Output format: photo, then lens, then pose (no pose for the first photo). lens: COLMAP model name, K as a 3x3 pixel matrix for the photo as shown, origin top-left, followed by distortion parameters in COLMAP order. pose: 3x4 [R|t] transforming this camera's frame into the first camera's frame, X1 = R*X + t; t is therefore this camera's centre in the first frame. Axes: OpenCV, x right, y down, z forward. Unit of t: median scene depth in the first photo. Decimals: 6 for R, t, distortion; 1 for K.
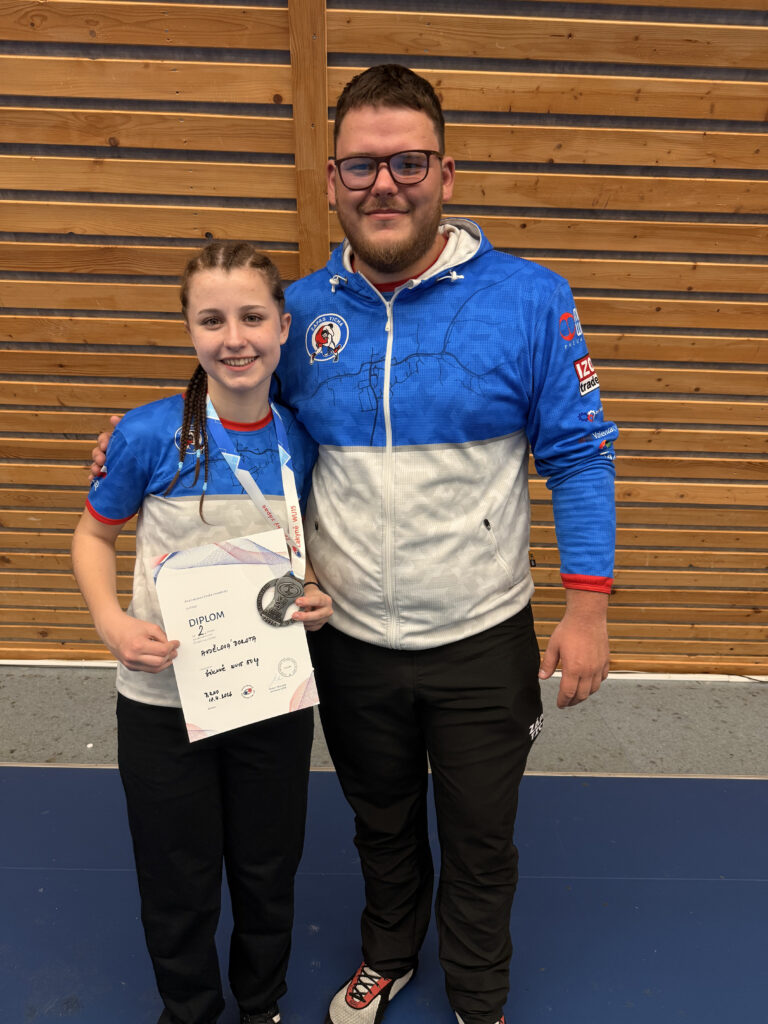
lens RADIAL K [[716.2, 0, 379.8], [0, 716.2, 518.5], [0, 0, 1]] dist [0.017358, -0.027246]
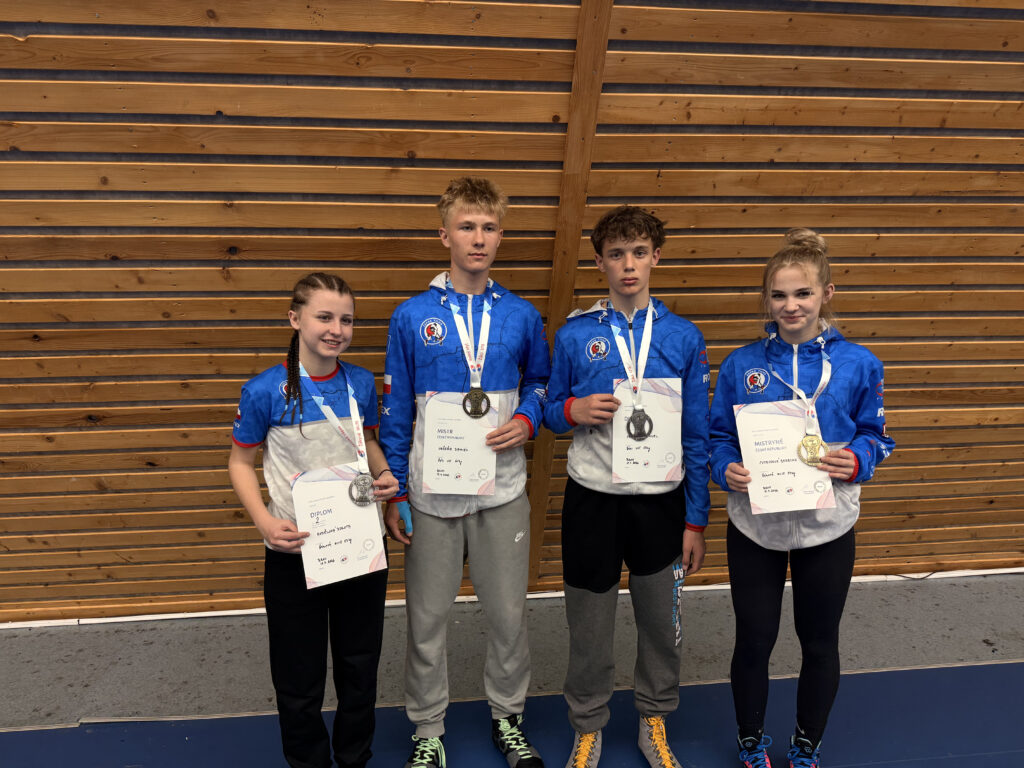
lens RADIAL K [[716.2, 0, 509.5], [0, 716.2, 390.3], [0, 0, 1]] dist [0.017358, -0.027246]
pose [[0.994737, -0.049556, 0.089682, -0.332952], [0.054587, 0.997019, -0.054533, -0.071709], [-0.086712, 0.059142, 0.994476, -0.142499]]
